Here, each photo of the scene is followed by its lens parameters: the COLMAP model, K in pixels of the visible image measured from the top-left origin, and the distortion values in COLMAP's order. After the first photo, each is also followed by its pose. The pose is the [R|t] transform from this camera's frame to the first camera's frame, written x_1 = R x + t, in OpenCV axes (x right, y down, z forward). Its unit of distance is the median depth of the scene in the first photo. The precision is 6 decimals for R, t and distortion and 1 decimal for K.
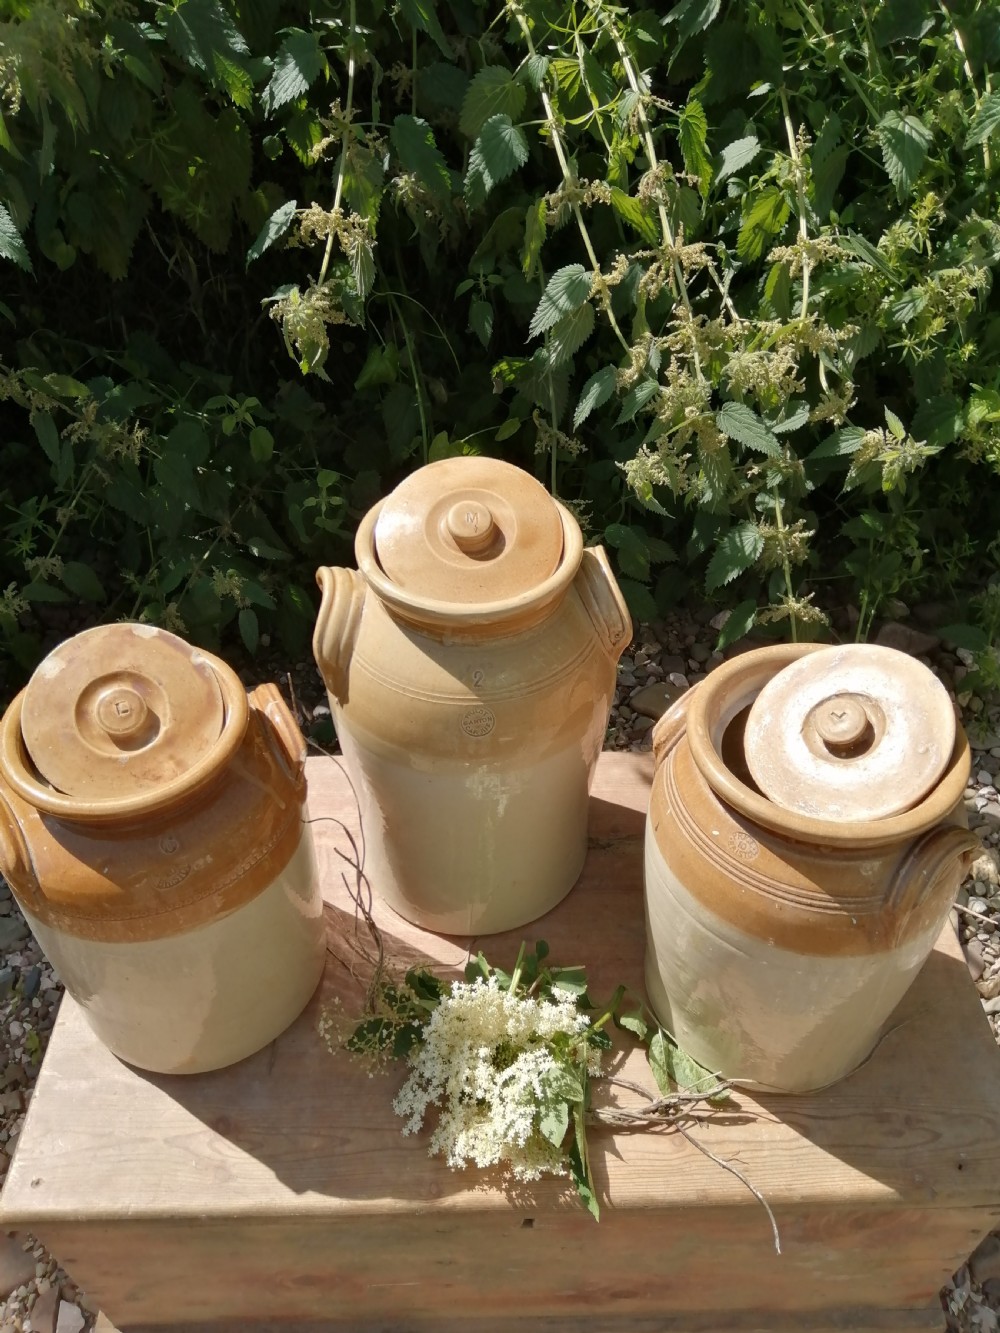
lens RADIAL K [[1061.9, 0, 505.6], [0, 1061.9, 670.5], [0, 0, 1]] dist [0.073655, -0.150159]
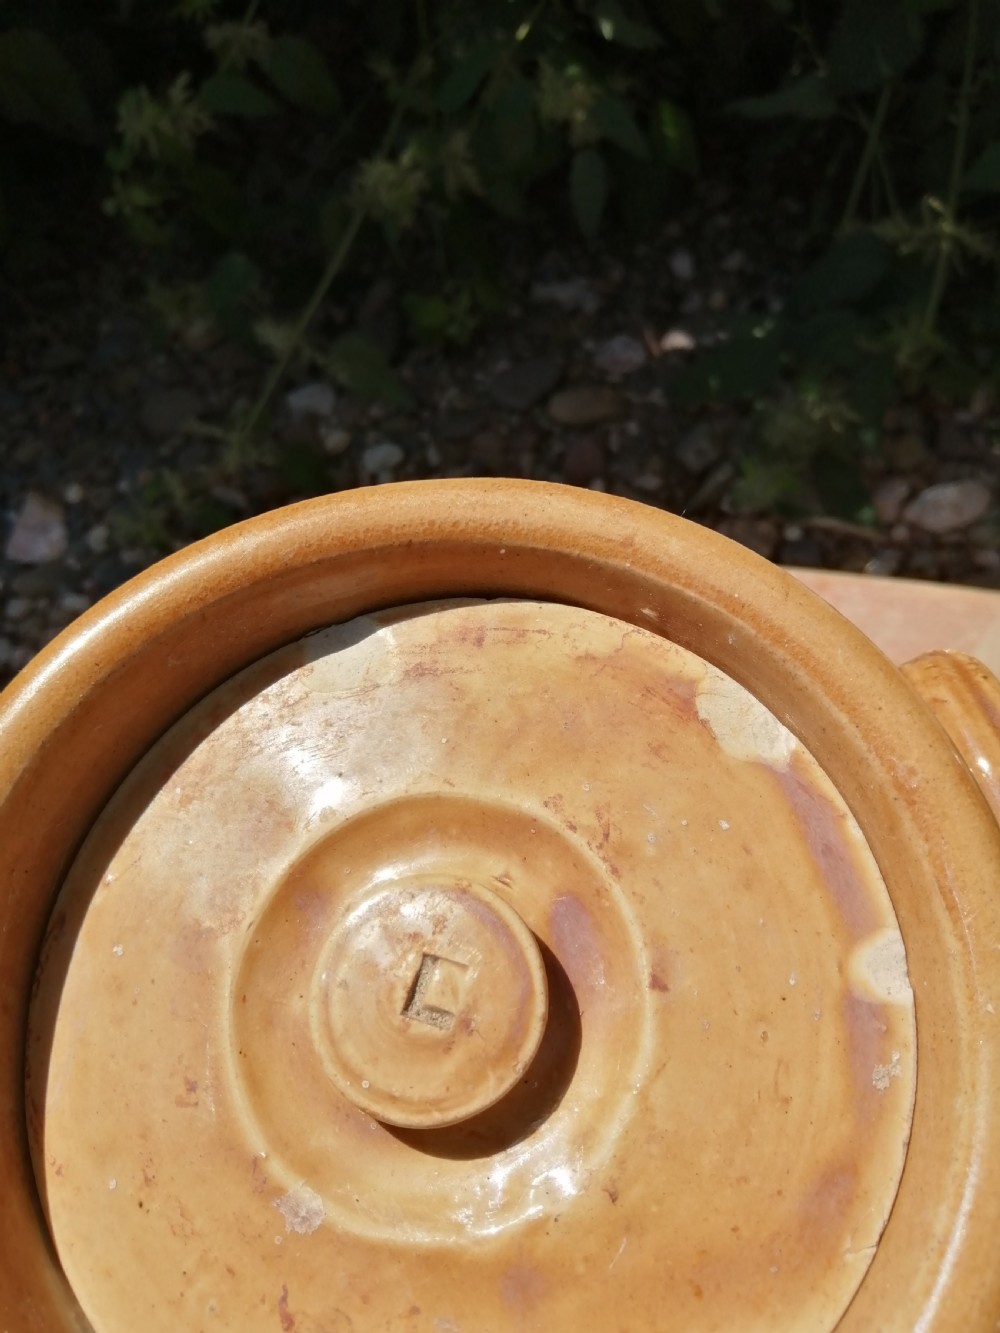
lens RADIAL K [[1119.7, 0, 500.0], [0, 1119.7, 666.5], [0, 0, 1]] dist [0.085225, -0.177423]
pose [[0.971385, 0.155192, -0.179799, -0.180619], [-0.071469, 0.912911, 0.401854, -0.057526], [0.226505, -0.377504, 0.897879, 0.478925]]
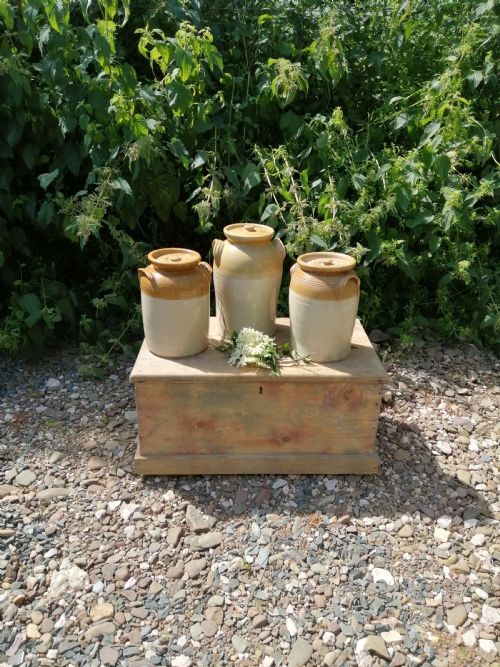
lens RADIAL K [[519.3, 0, 254.7], [0, 519.3, 331.4], [0, 0, 1]] dist [0.068315, -0.138302]
pose [[0.999501, 0.019358, 0.024956, -0.036951], [-0.010656, 0.950507, -0.310520, 0.622338], [-0.029732, 0.310100, 0.950239, -0.614544]]
